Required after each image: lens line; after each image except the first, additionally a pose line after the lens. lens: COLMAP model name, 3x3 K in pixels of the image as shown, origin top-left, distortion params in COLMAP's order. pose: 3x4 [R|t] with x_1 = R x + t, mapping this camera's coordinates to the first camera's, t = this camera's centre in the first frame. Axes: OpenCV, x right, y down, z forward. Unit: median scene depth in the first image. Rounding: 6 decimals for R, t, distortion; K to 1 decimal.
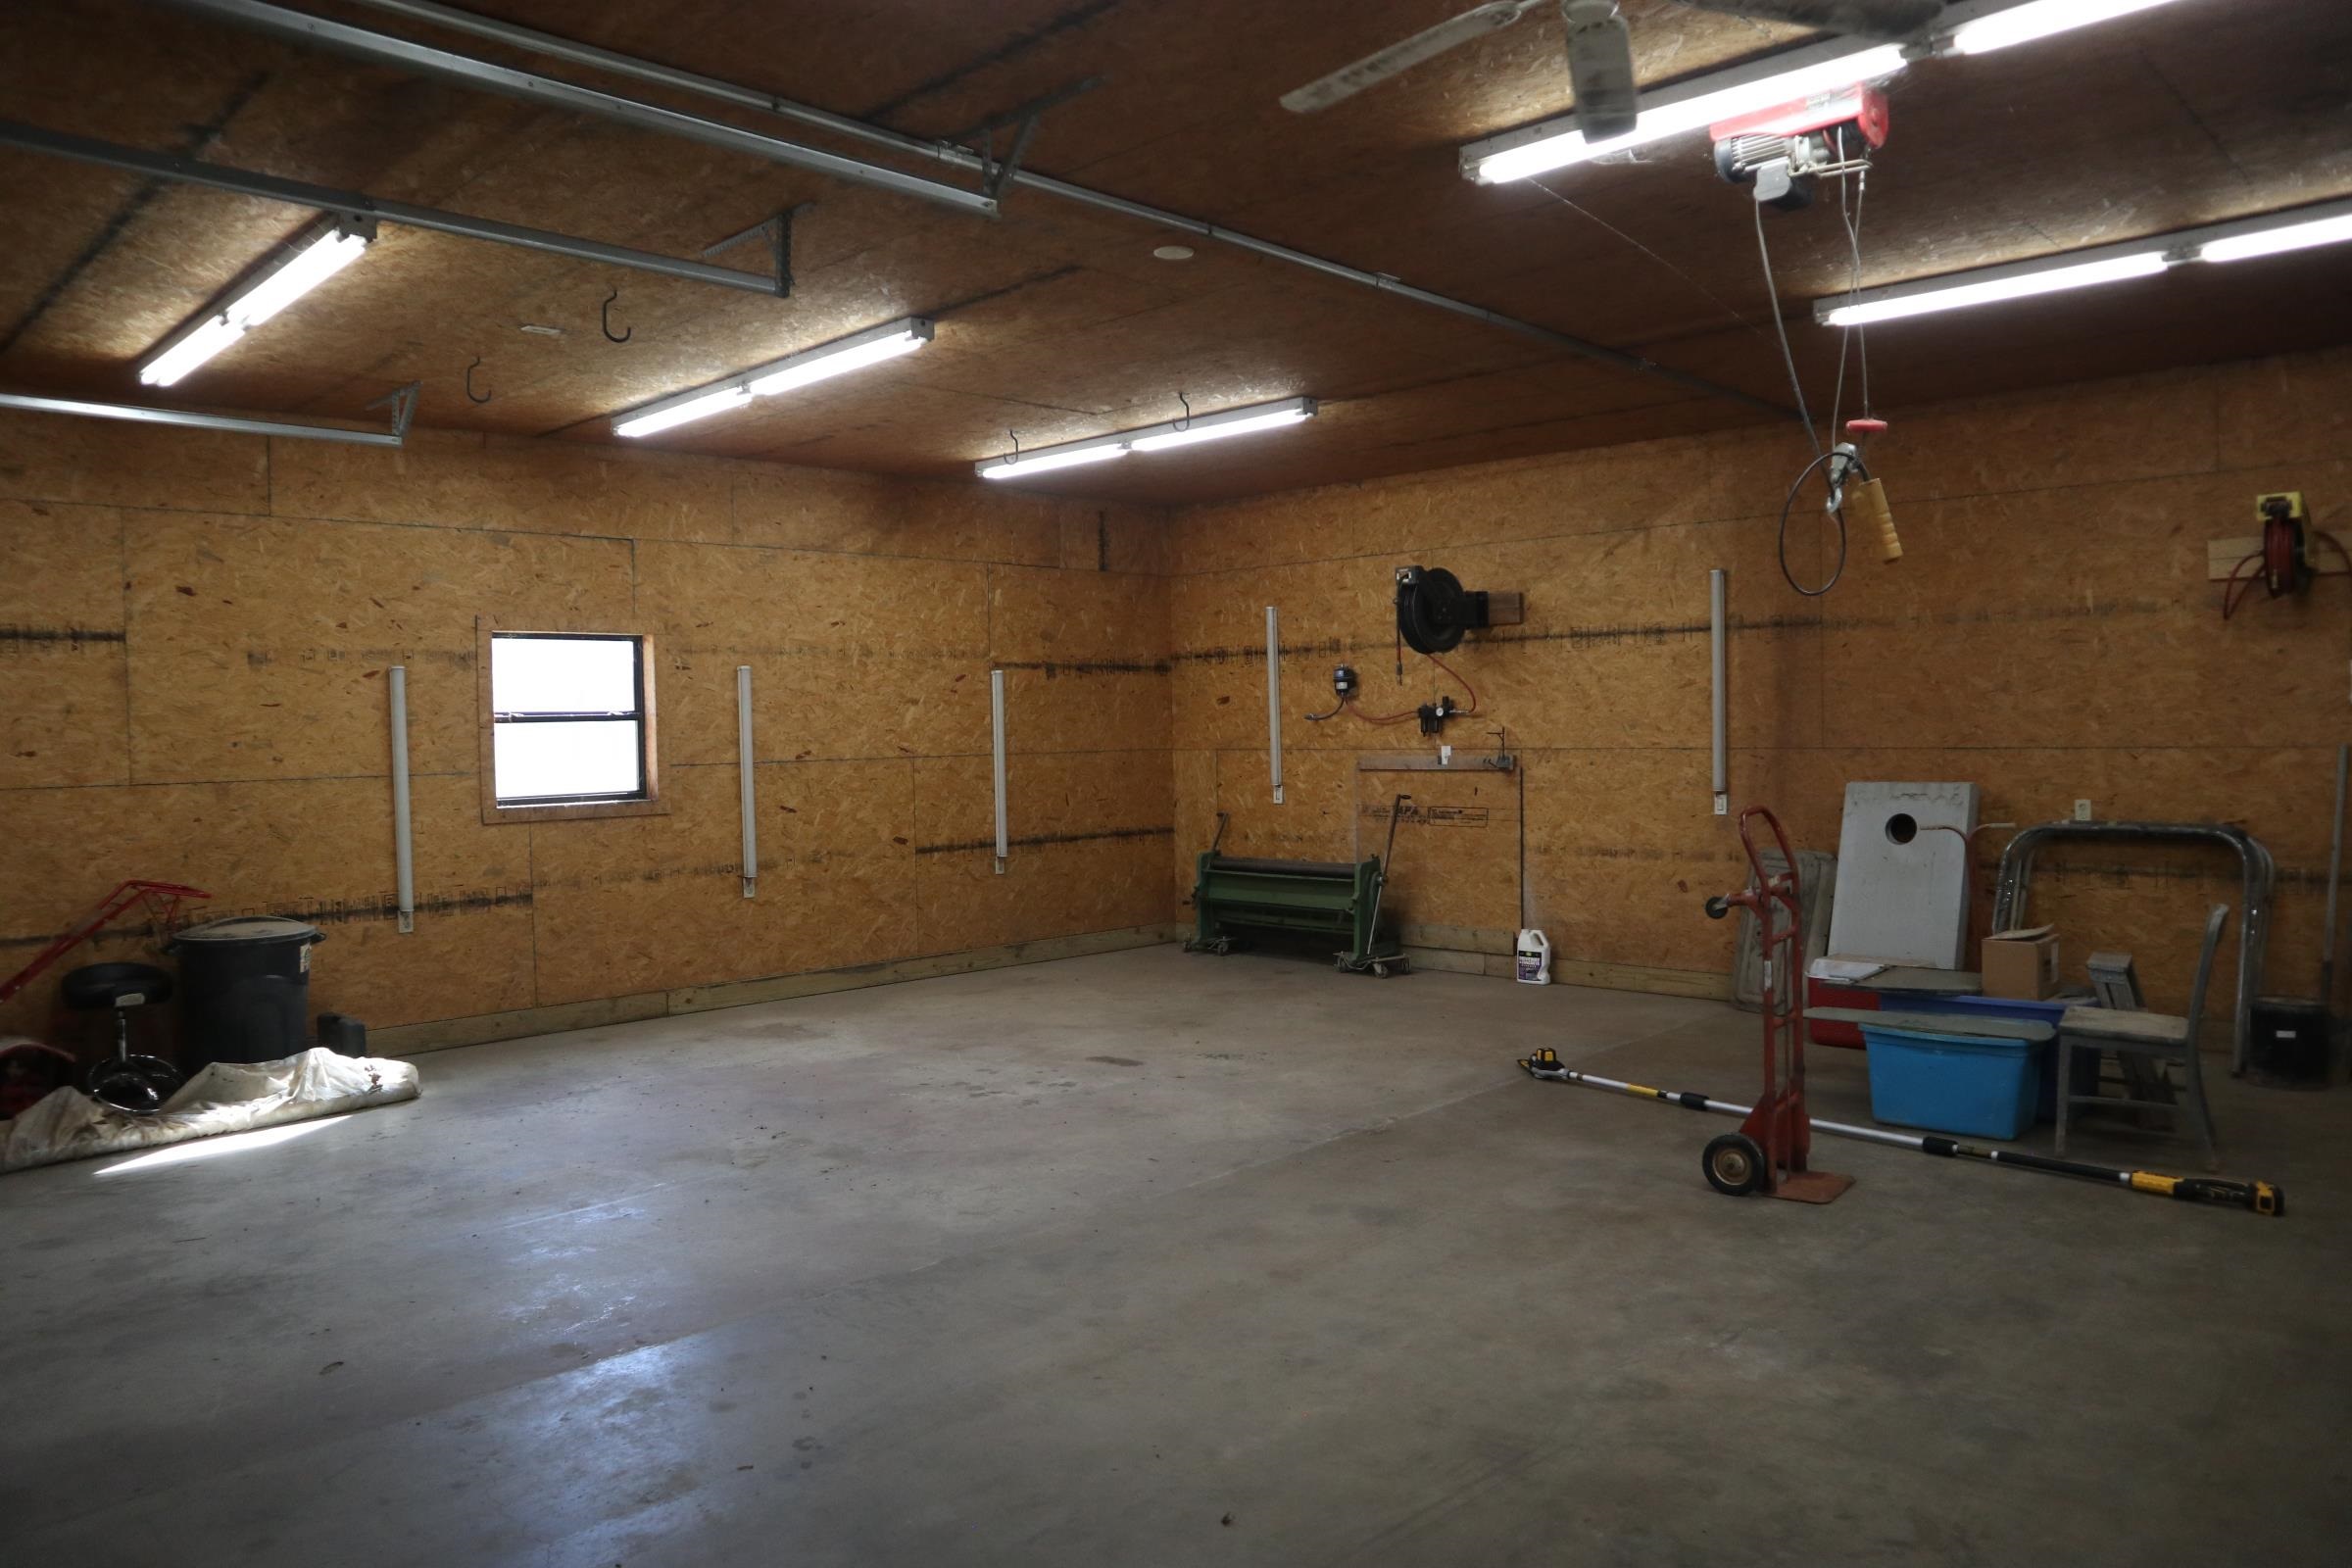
lens RADIAL K [[1625.1, 0, 1172.3], [0, 1625.1, 785.5], [0, 0, 1]] dist [-0.128544, 0.085421]
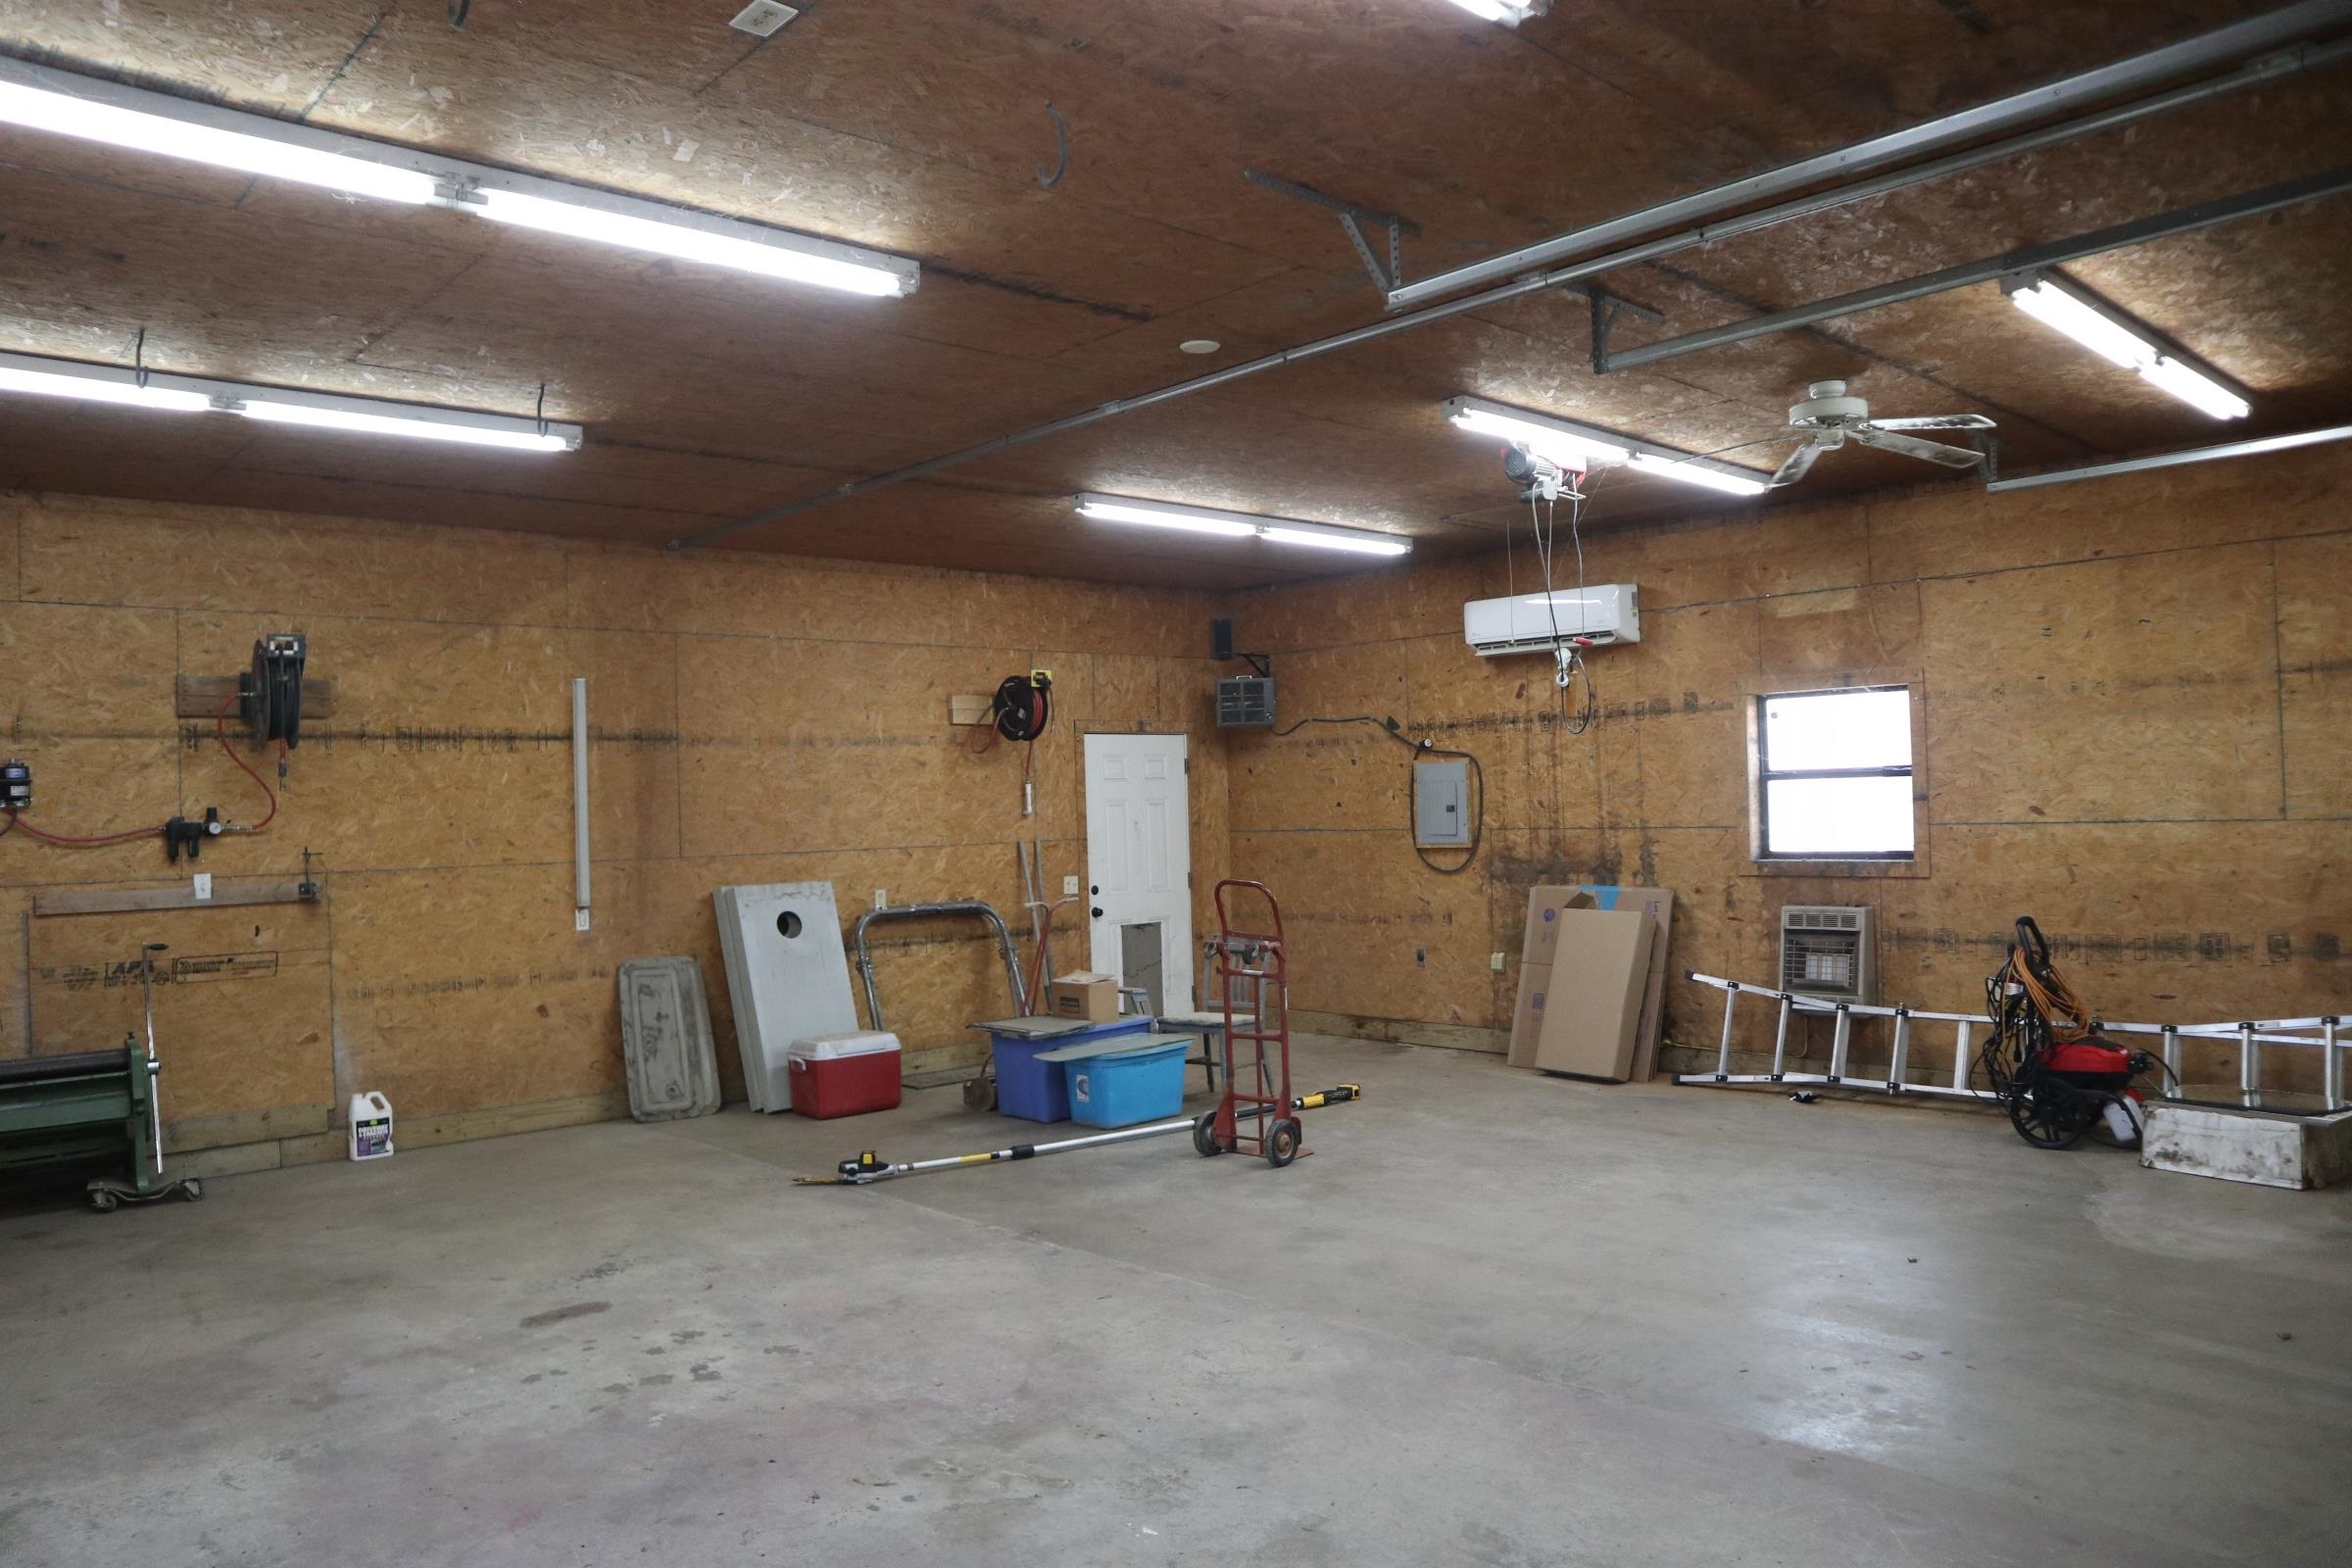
lens RADIAL K [[1625.1, 0, 1172.3], [0, 1625.1, 785.5], [0, 0, 1]] dist [-0.128544, 0.085421]
pose [[0.049312, 0.029639, 0.998344, -0.709565], [0.064112, 0.997404, -0.032778, -0.017244], [-0.996724, 0.065622, 0.047283, 0.697472]]
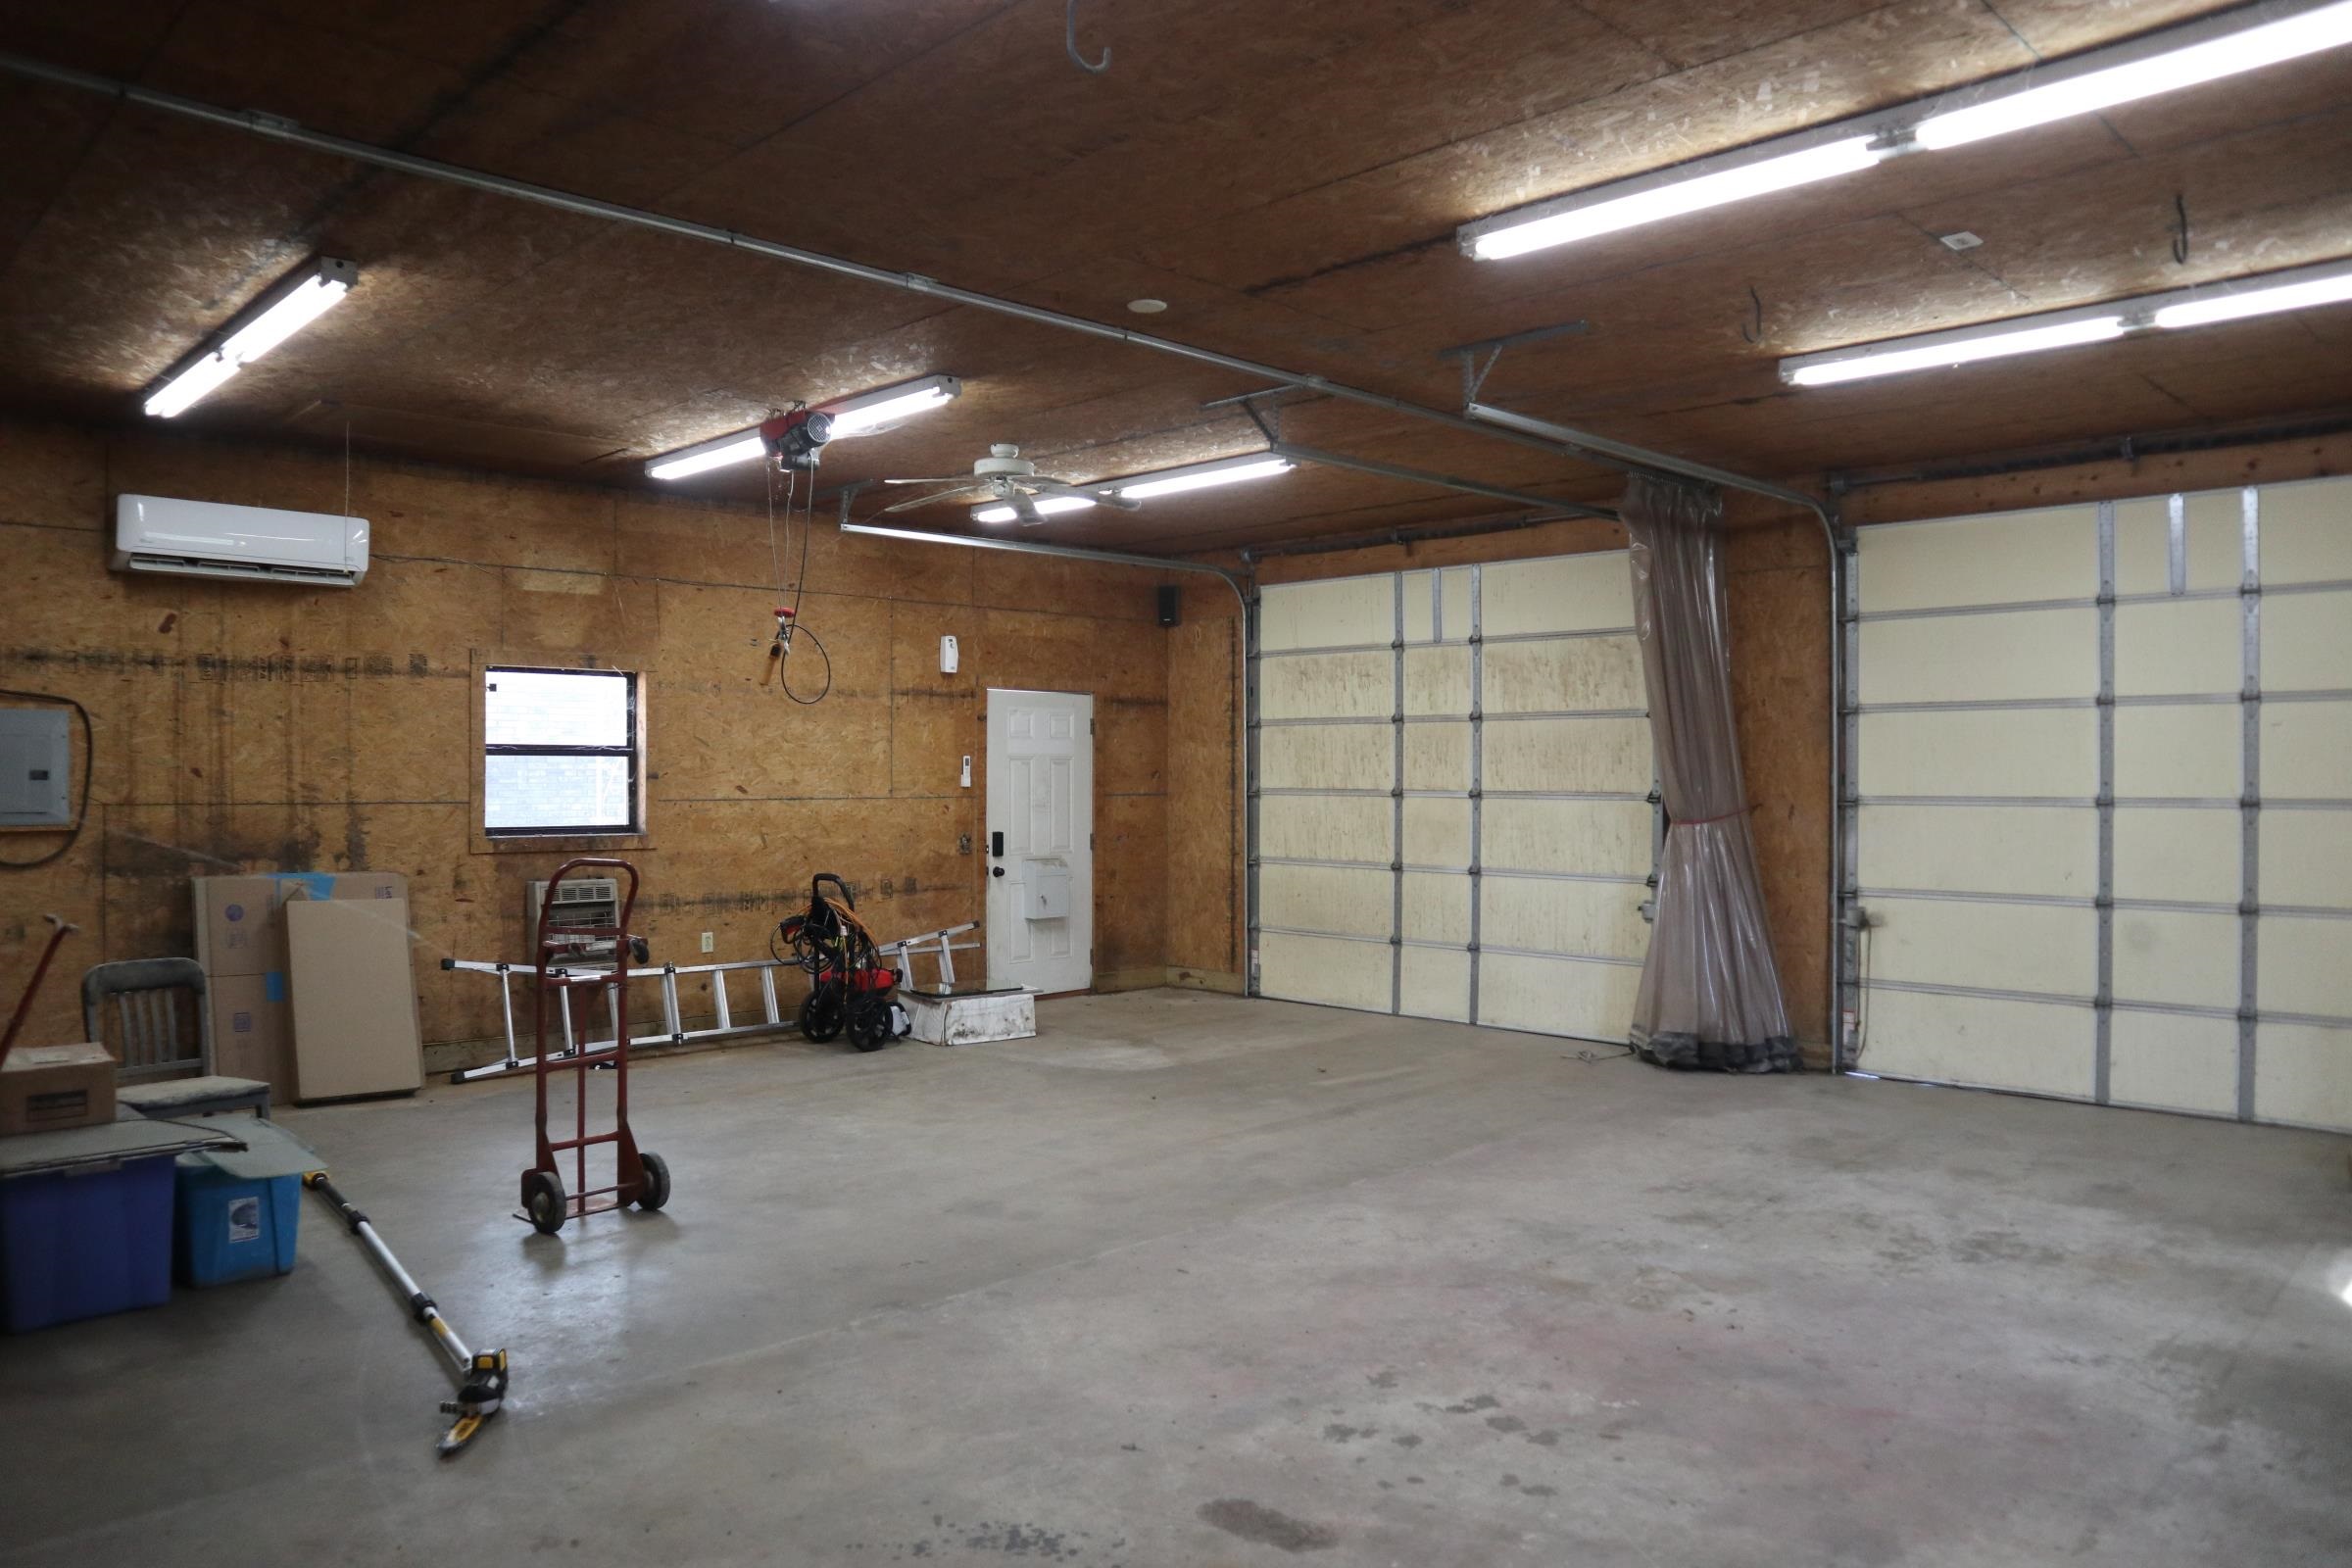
lens RADIAL K [[1625.1, 0, 1172.3], [0, 1625.1, 785.5], [0, 0, 1]] dist [-0.128544, 0.085421]
pose [[-0.999719, 0.015305, 0.018103, -0.019803], [0.016119, 0.998823, 0.045745, -0.053341], [-0.017381, 0.046024, -0.998789, 1.434590]]
